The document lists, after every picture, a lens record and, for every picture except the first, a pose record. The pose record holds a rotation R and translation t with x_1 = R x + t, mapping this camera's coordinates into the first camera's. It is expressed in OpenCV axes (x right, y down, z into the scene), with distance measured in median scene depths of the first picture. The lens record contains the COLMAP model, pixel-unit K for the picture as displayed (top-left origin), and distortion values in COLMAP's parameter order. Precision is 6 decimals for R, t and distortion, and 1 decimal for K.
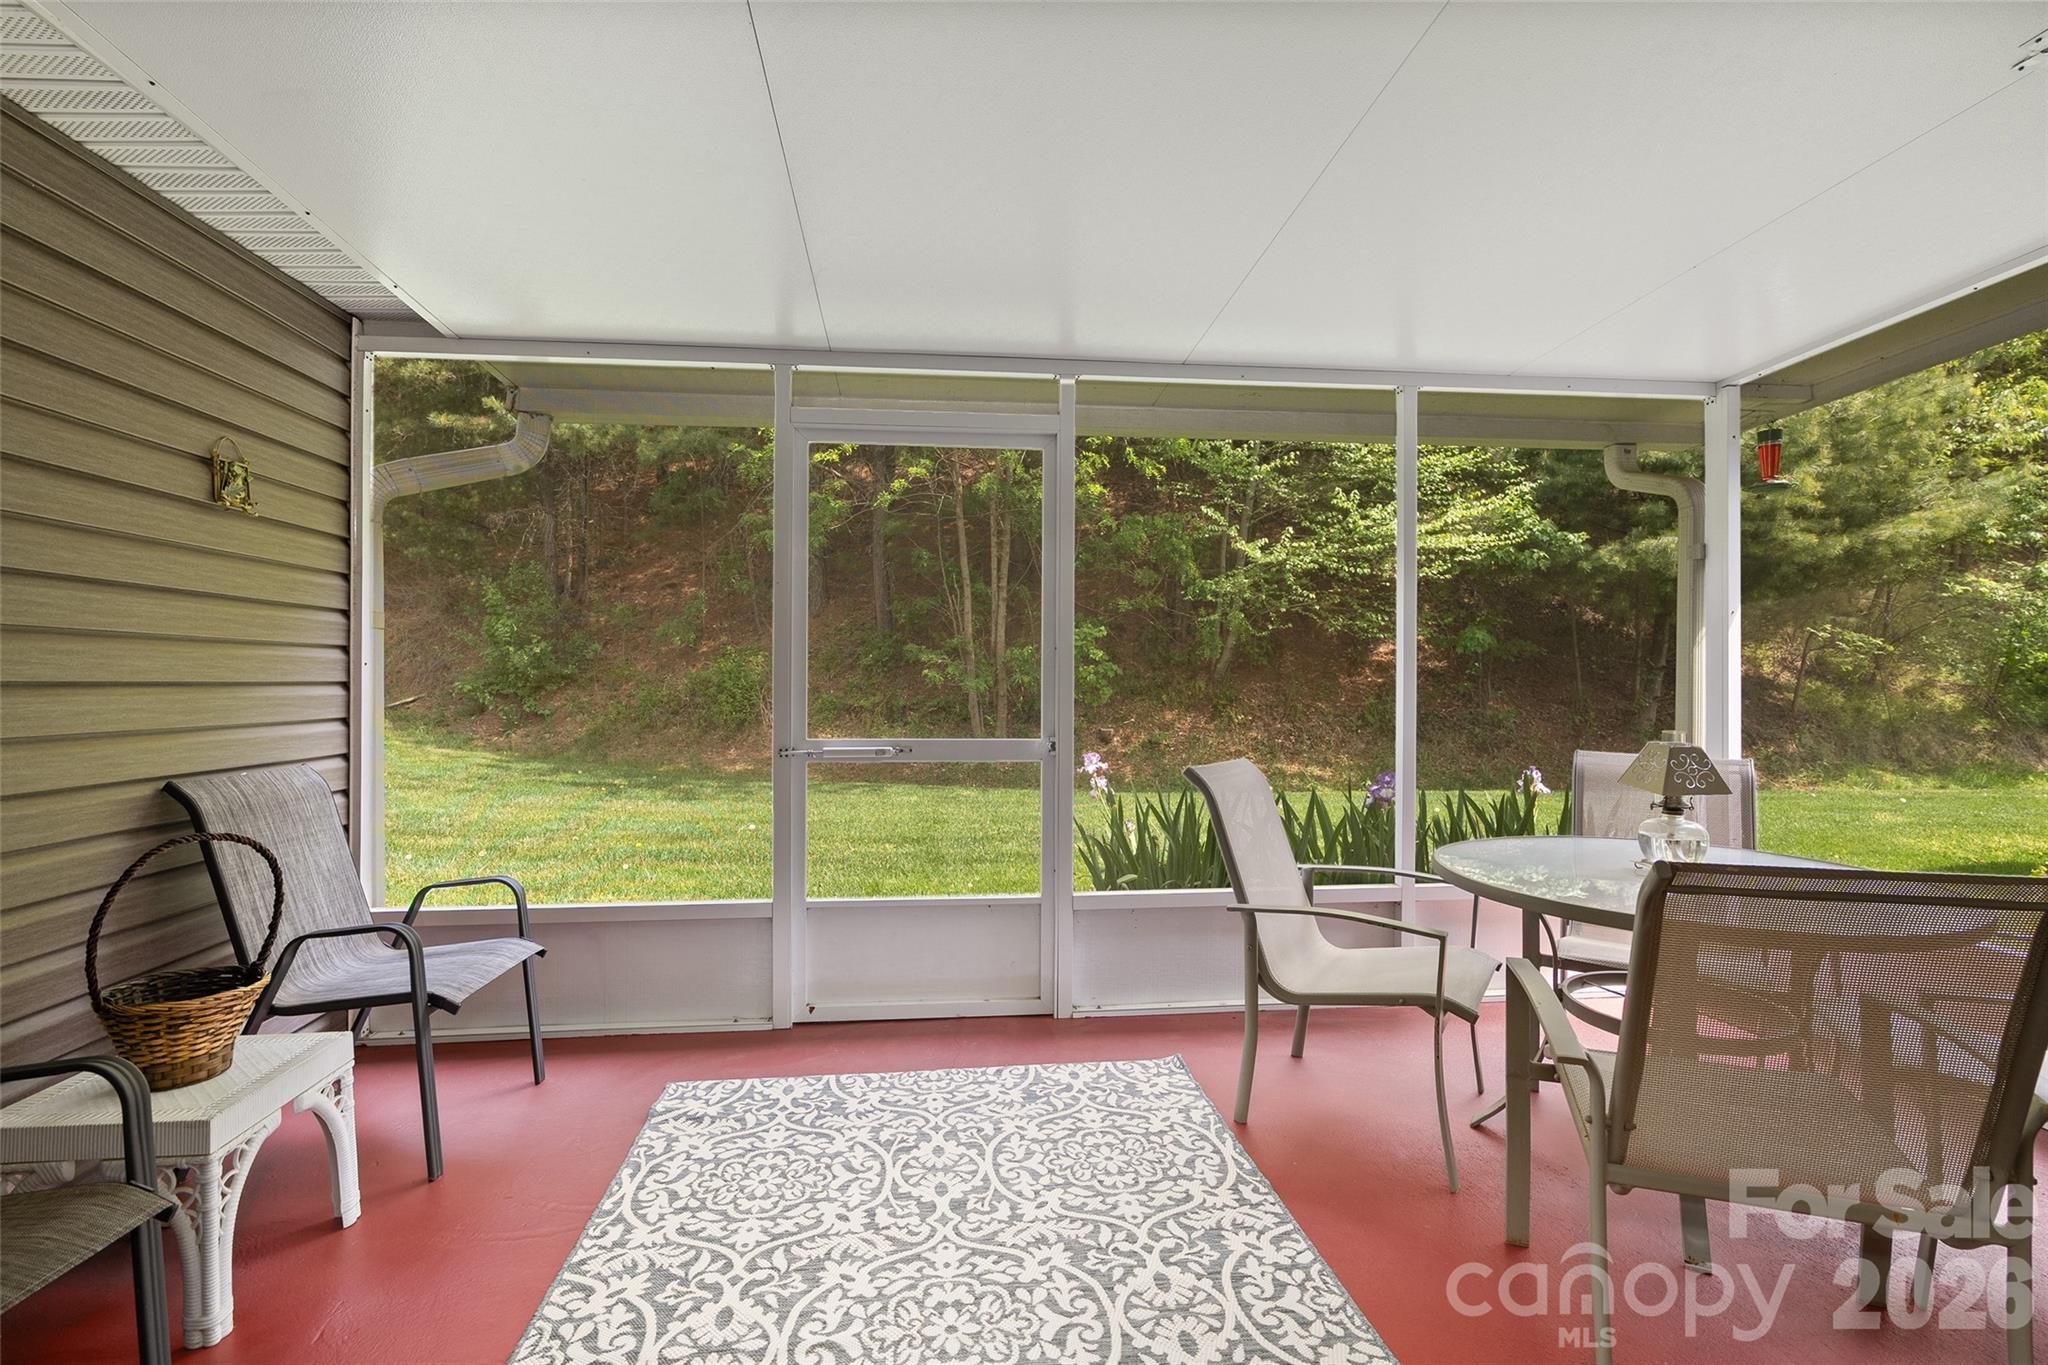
lens RADIAL K [[920.7, 0, 1013.4], [0, 920.7, 685.3], [0, 0, 1]] dist [-0.010593, 0.003799]
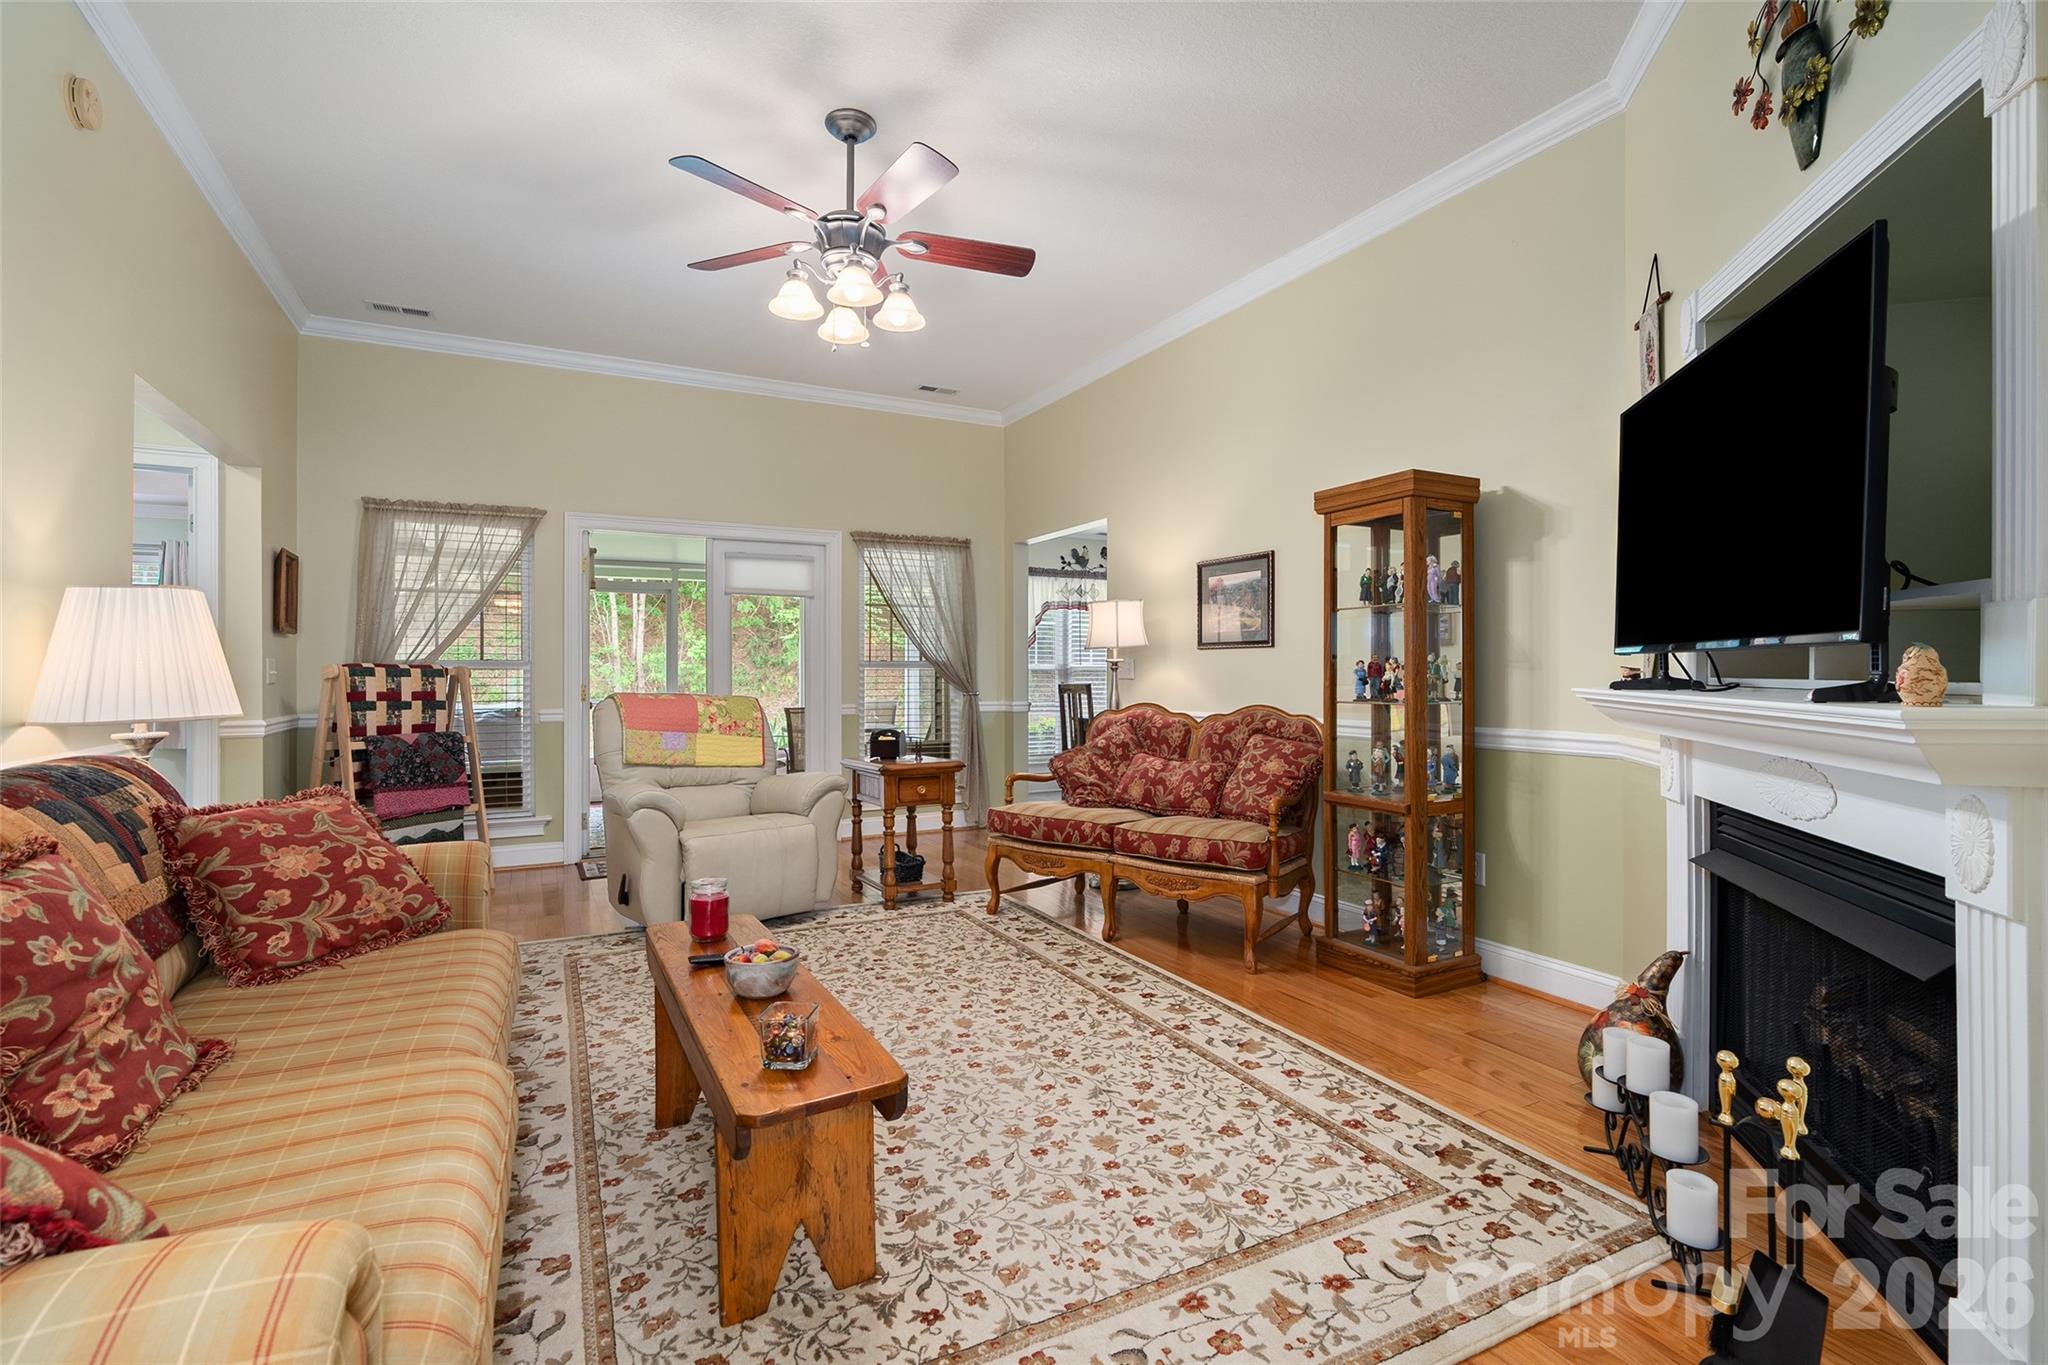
lens RADIAL K [[920.7, 0, 1018.7], [0, 920.7, 670.8], [0, 0, 1]] dist [-0.010593, 0.003799]
pose [[0.925606, -0.005595, 0.378448, -0.009205], [0.007660, 0.999963, -0.003950, -0.004402], [-0.378412, 0.006555, 0.925614, -0.469509]]
